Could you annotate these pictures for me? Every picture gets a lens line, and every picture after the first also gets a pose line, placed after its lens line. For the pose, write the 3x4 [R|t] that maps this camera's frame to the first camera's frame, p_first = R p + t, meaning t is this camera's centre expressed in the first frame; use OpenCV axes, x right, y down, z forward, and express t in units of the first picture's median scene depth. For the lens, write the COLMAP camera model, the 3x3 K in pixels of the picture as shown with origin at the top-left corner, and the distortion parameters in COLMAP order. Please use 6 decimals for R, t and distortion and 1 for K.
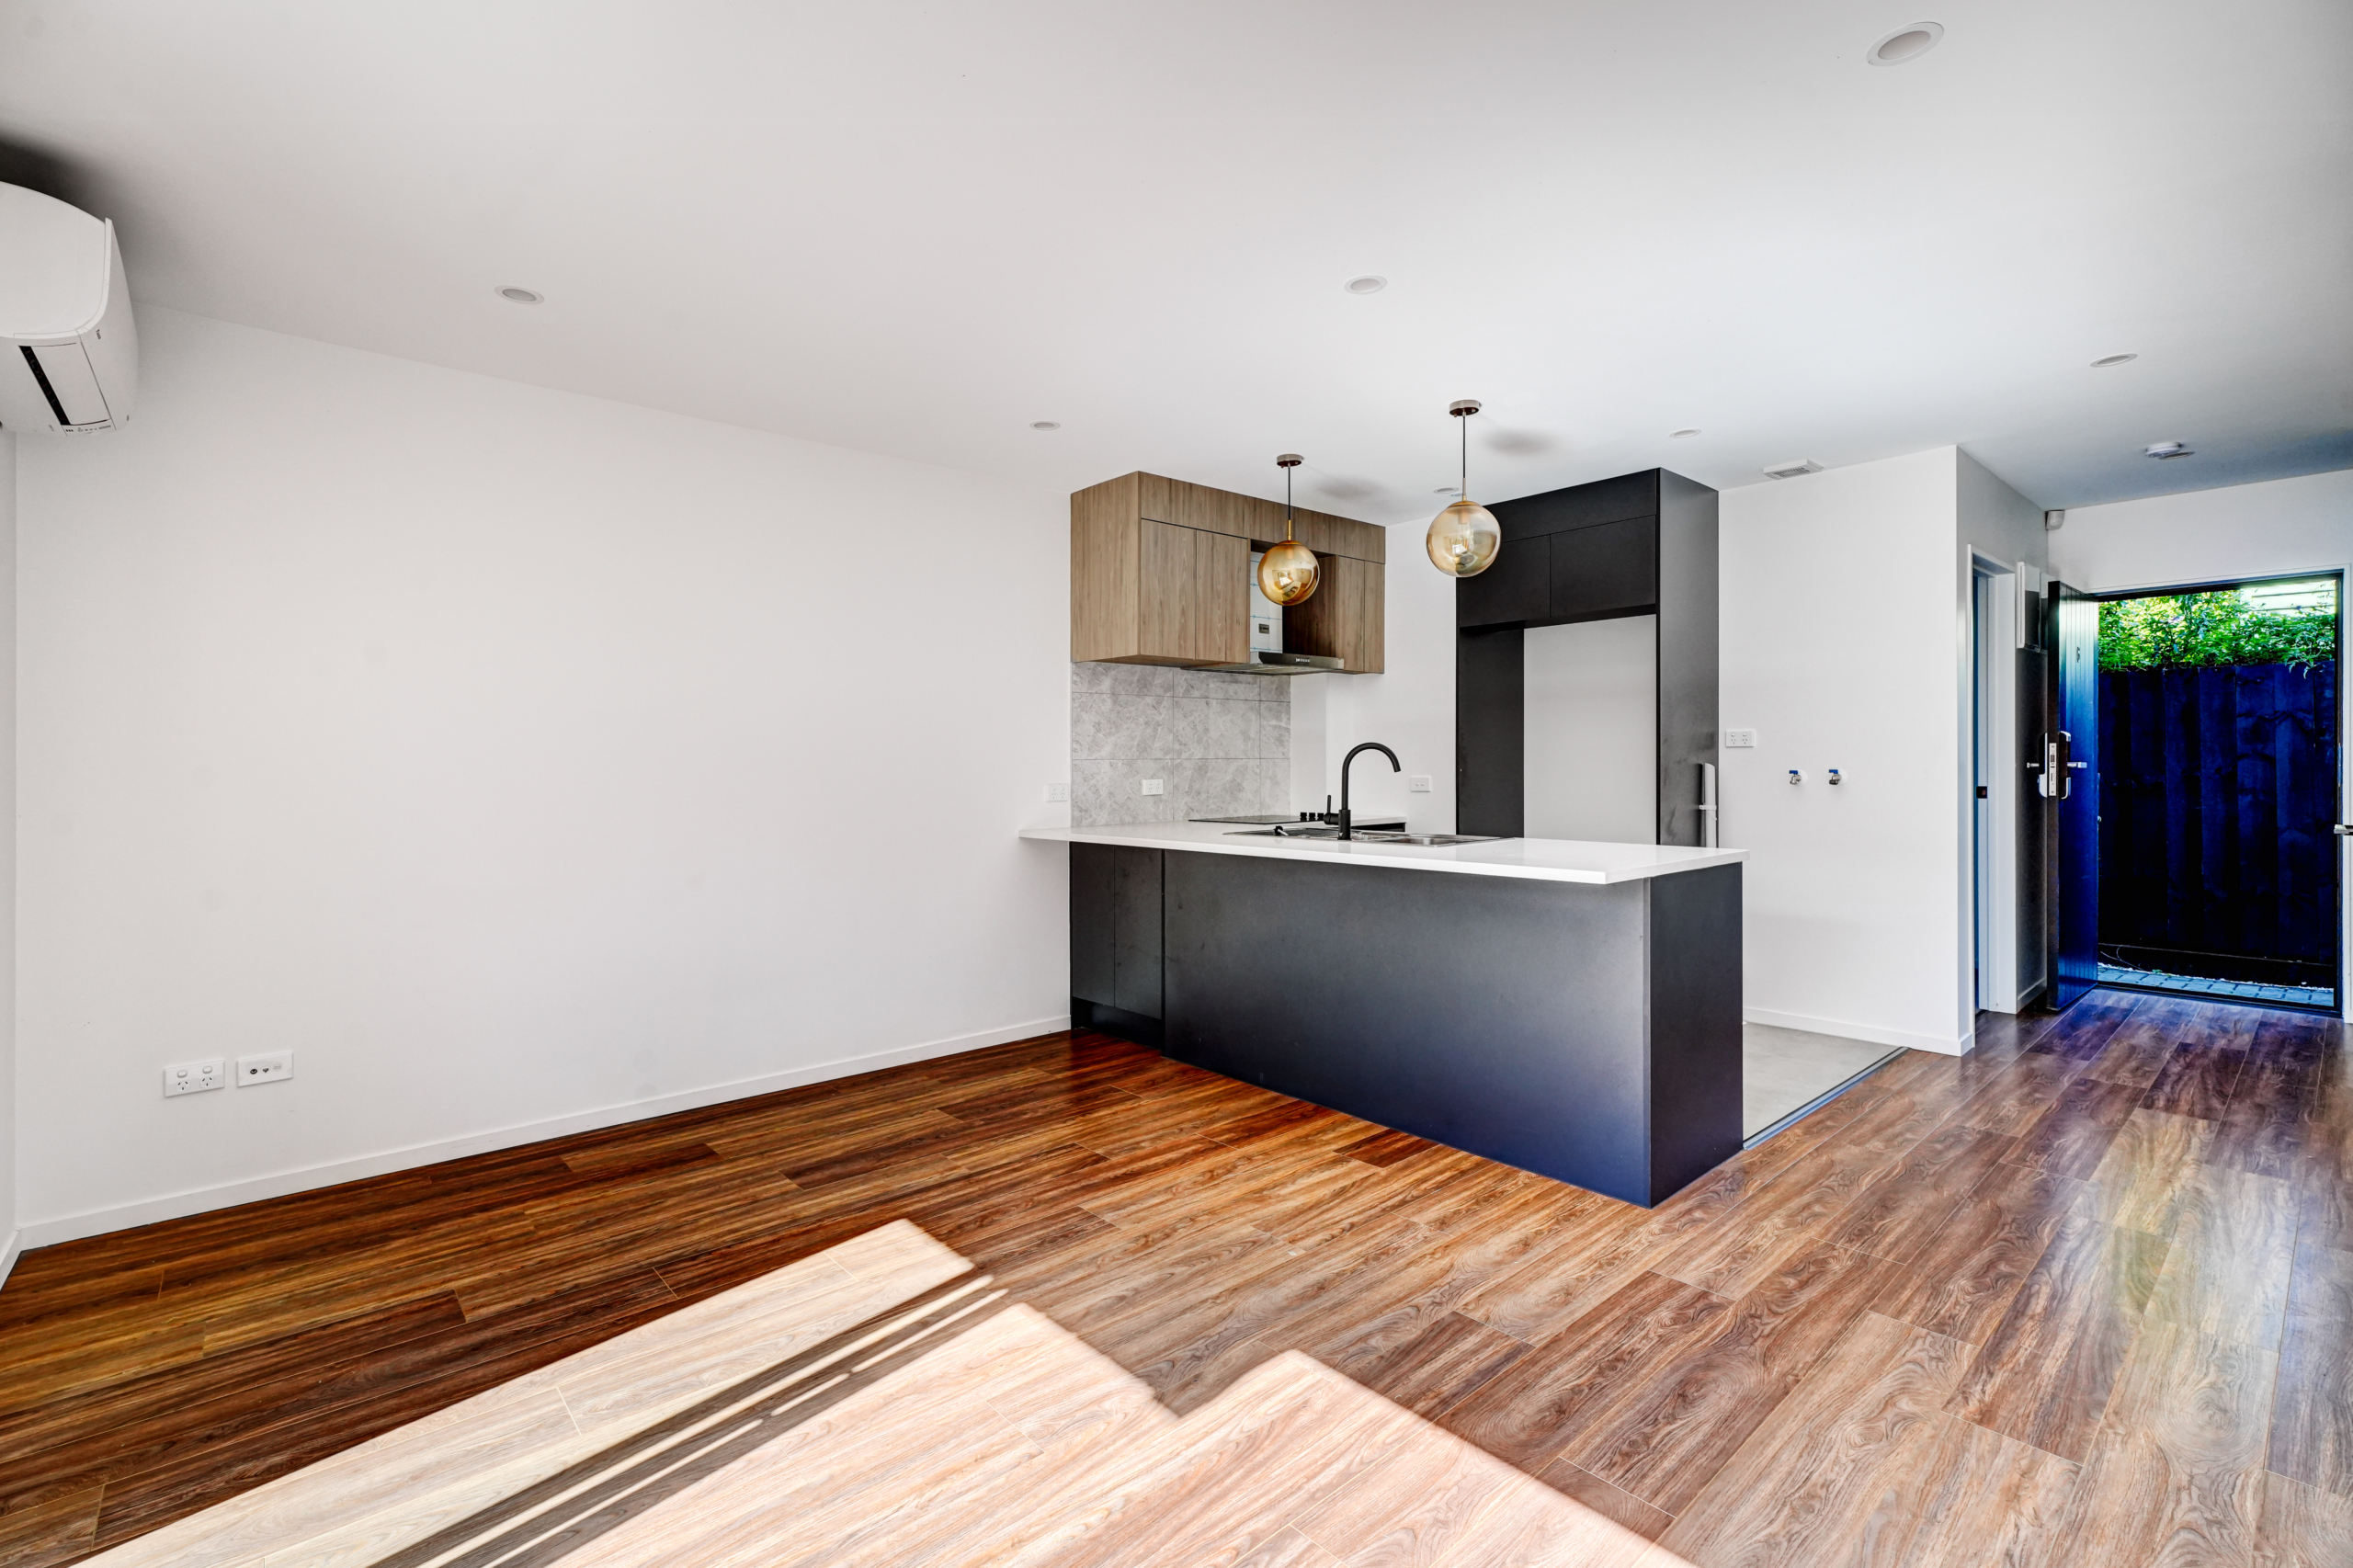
lens RADIAL K [[1058.2, 0, 1187.6], [0, 1058.2, 787.7], [0, 0, 1]] dist [-0.002569, 0.002632]
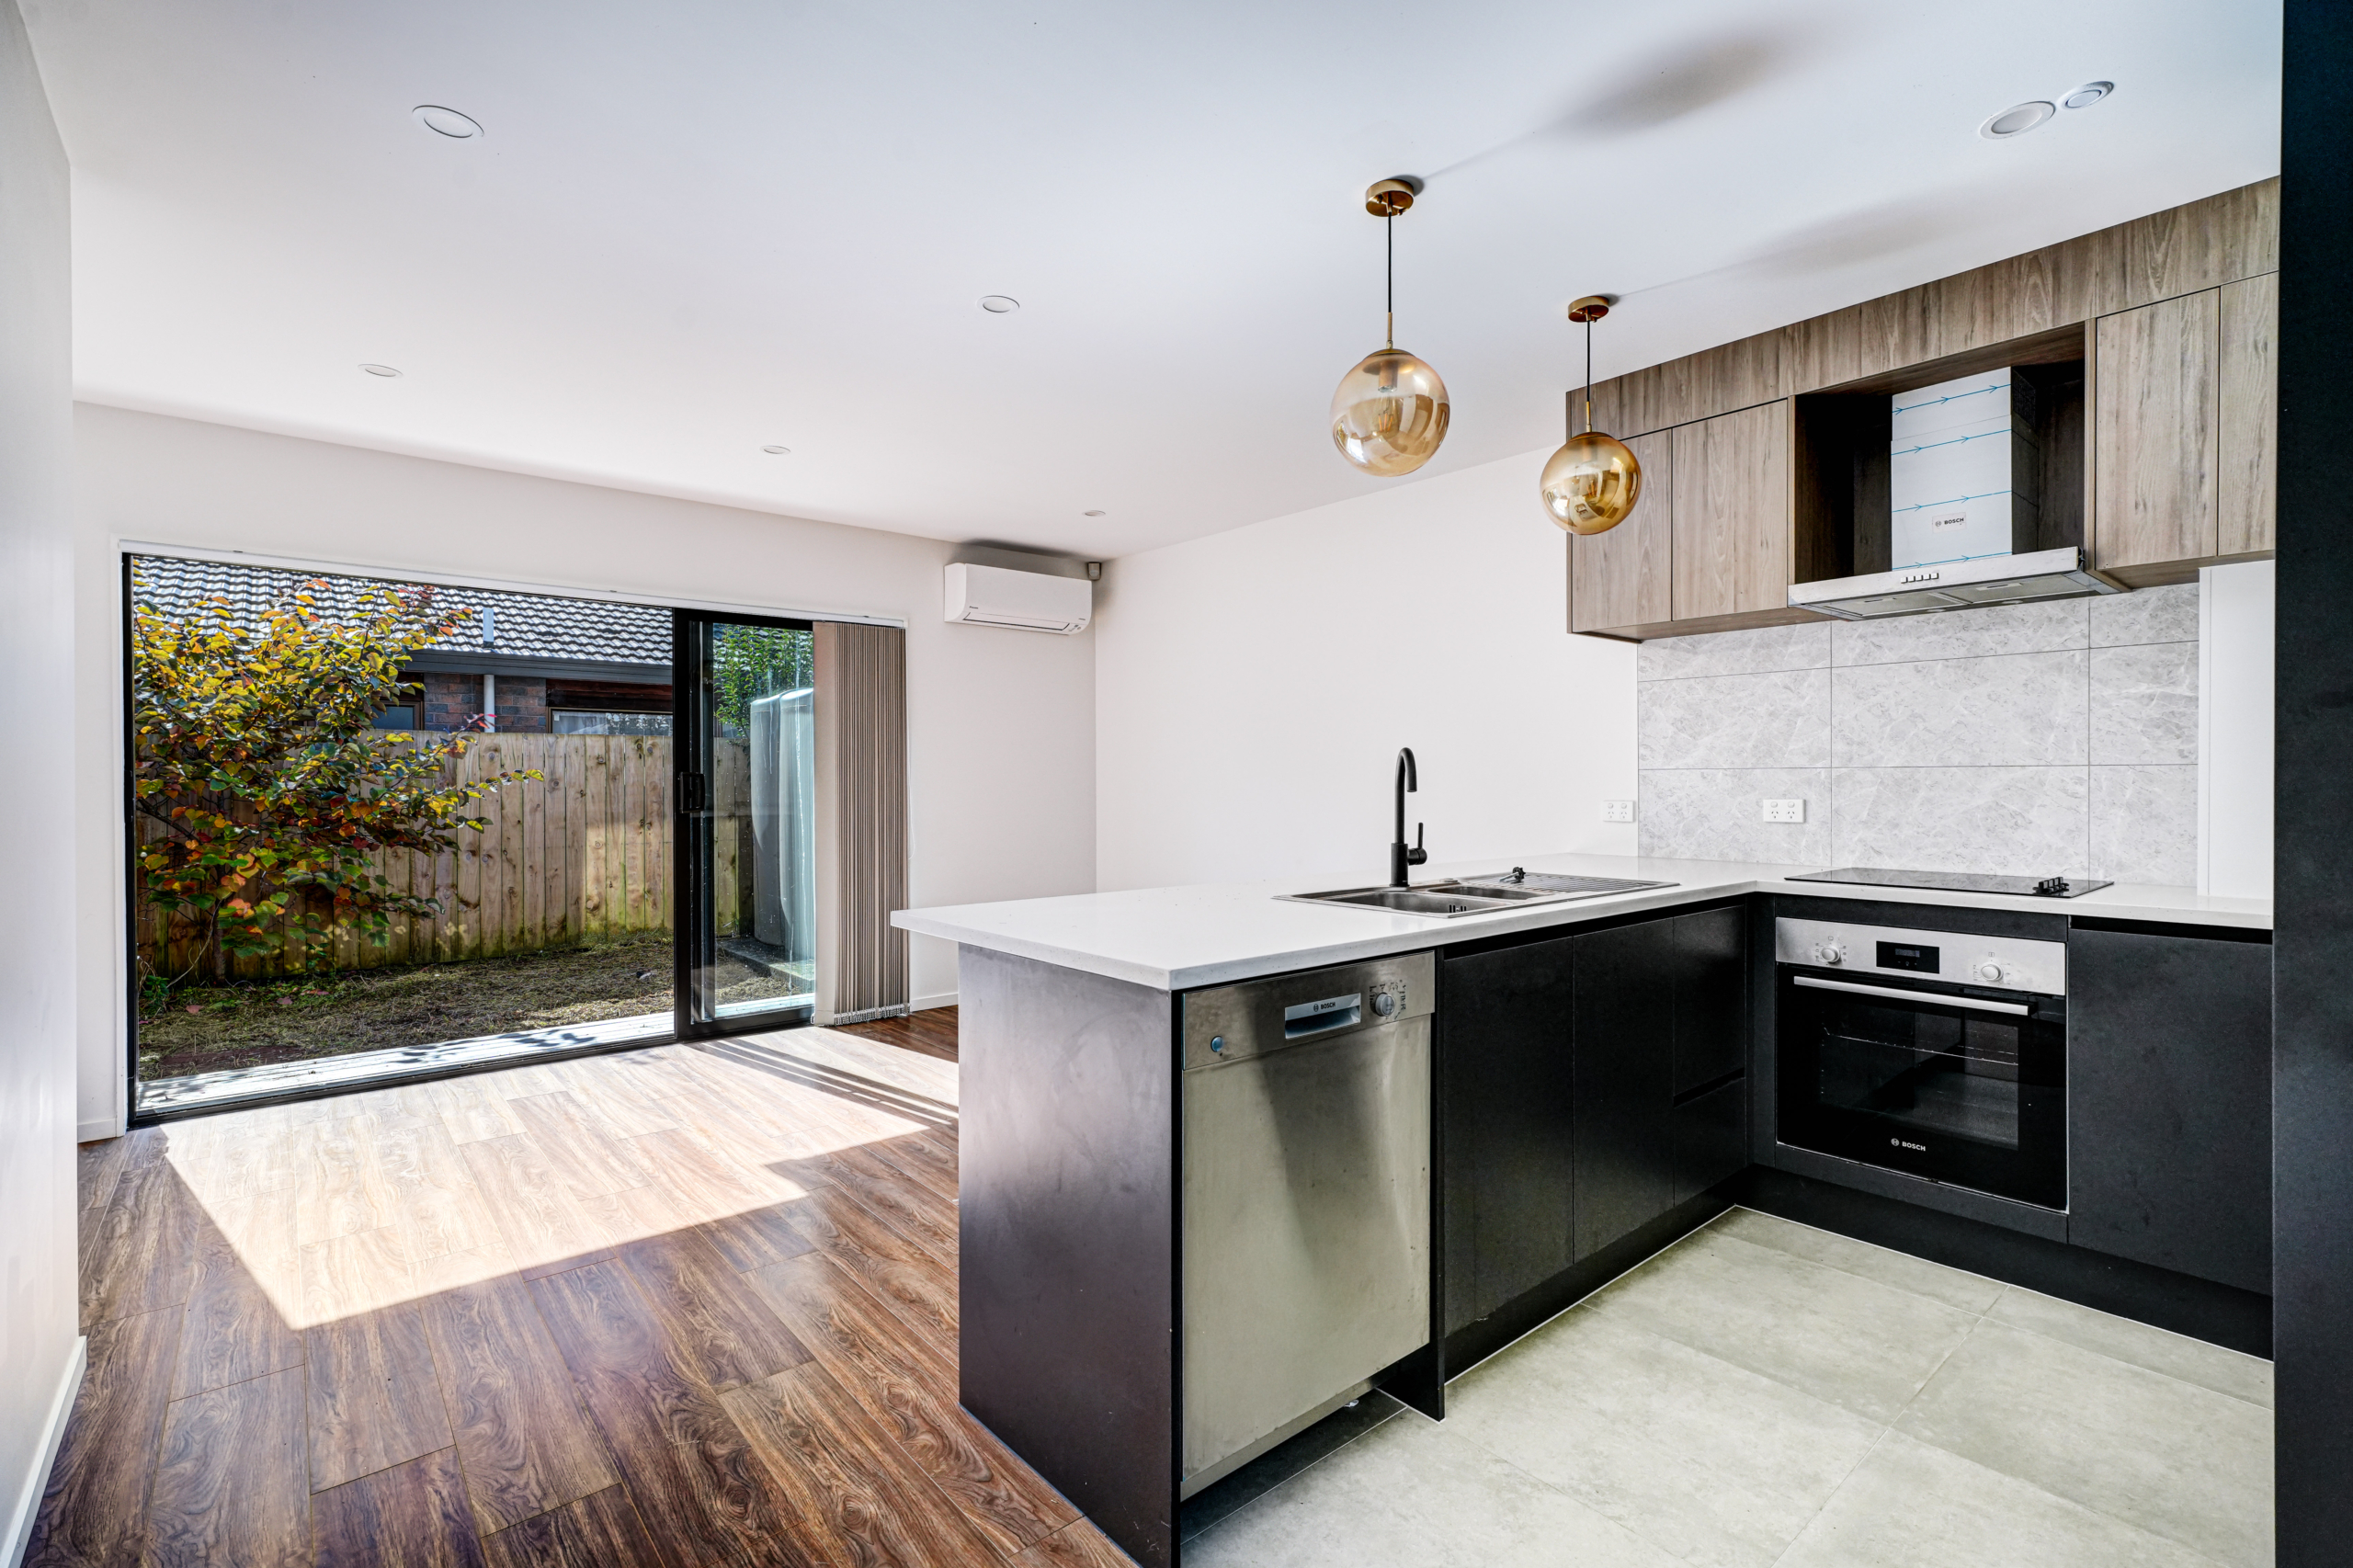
lens RADIAL K [[1058.2, 0, 1164.6], [0, 1058.2, 793.1], [0, 0, 1]] dist [-0.002569, 0.002632]
pose [[-0.031258, 0.022254, -0.999264, 0.682721], [-0.019354, 0.999551, 0.022866, -0.020626], [0.999324, 0.020054, -0.030813, 0.690115]]
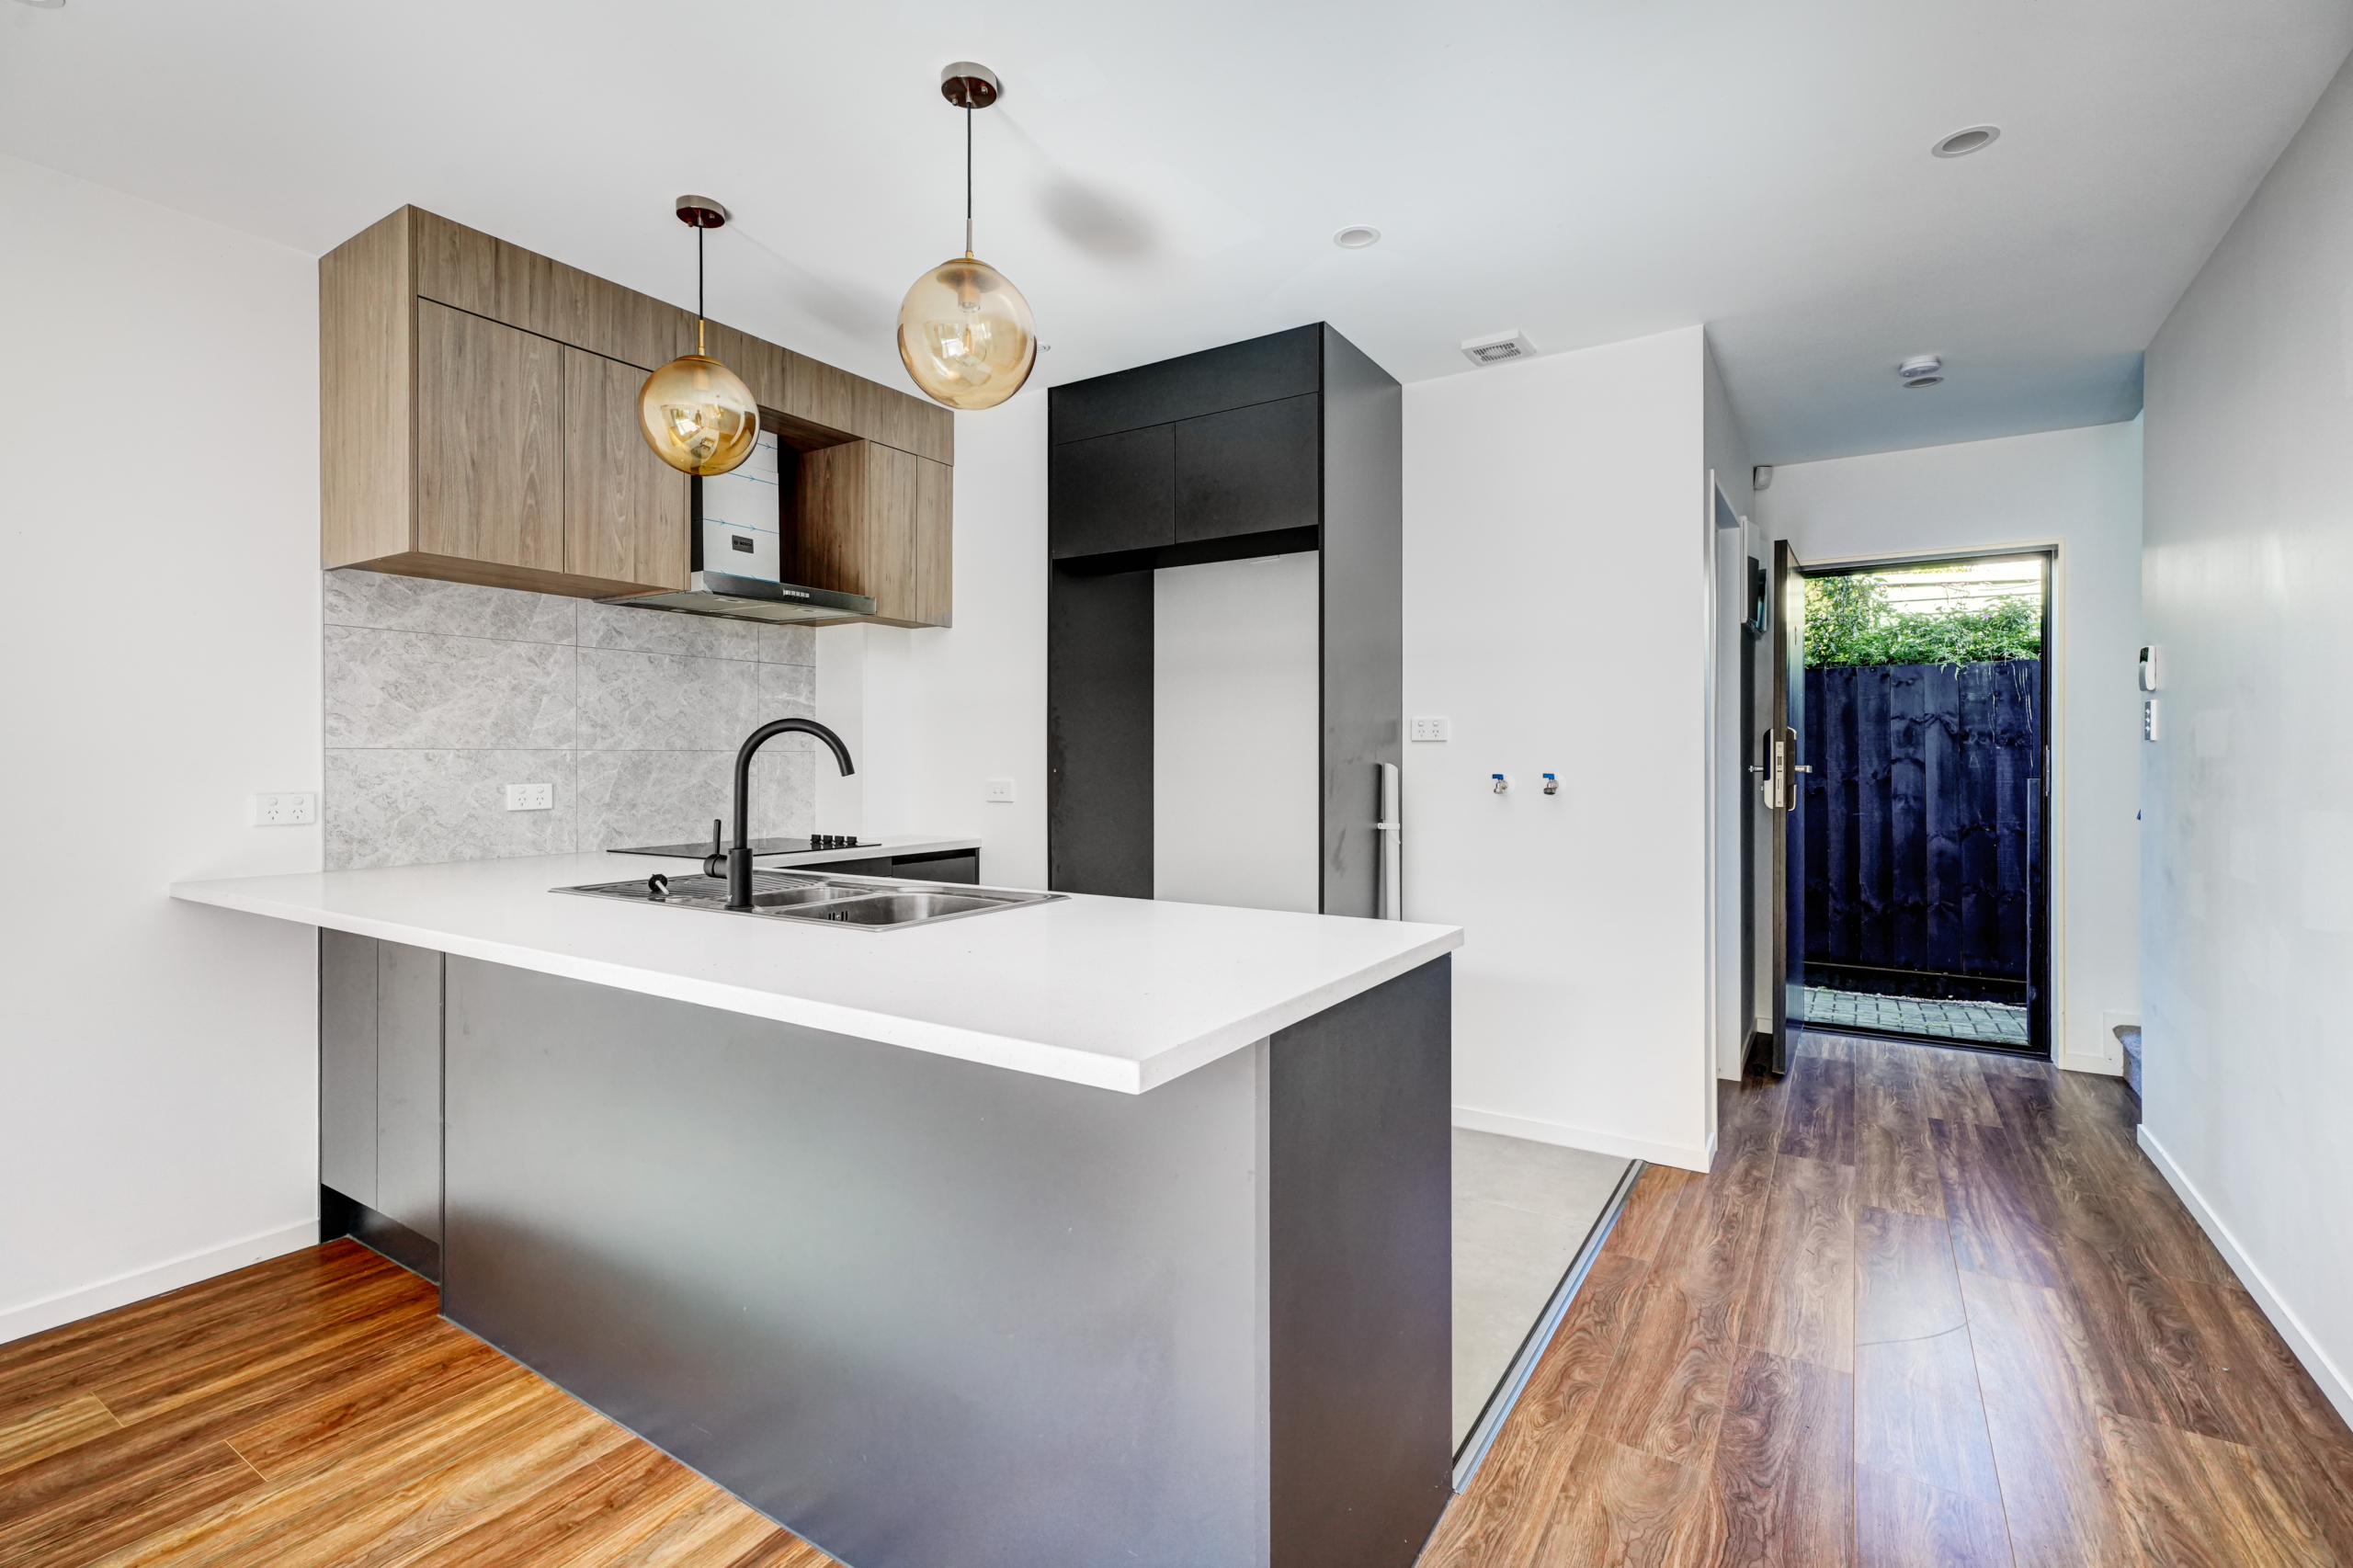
lens RADIAL K [[1058.2, 0, 1192.8], [0, 1058.2, 770.3], [0, 0, 1]] dist [-0.002569, 0.002632]
pose [[0.961894, 0.005845, 0.273359, 0.174657], [-0.002102, 0.999900, -0.013982, -0.008597], [-0.273413, 0.012875, 0.961811, 0.359719]]
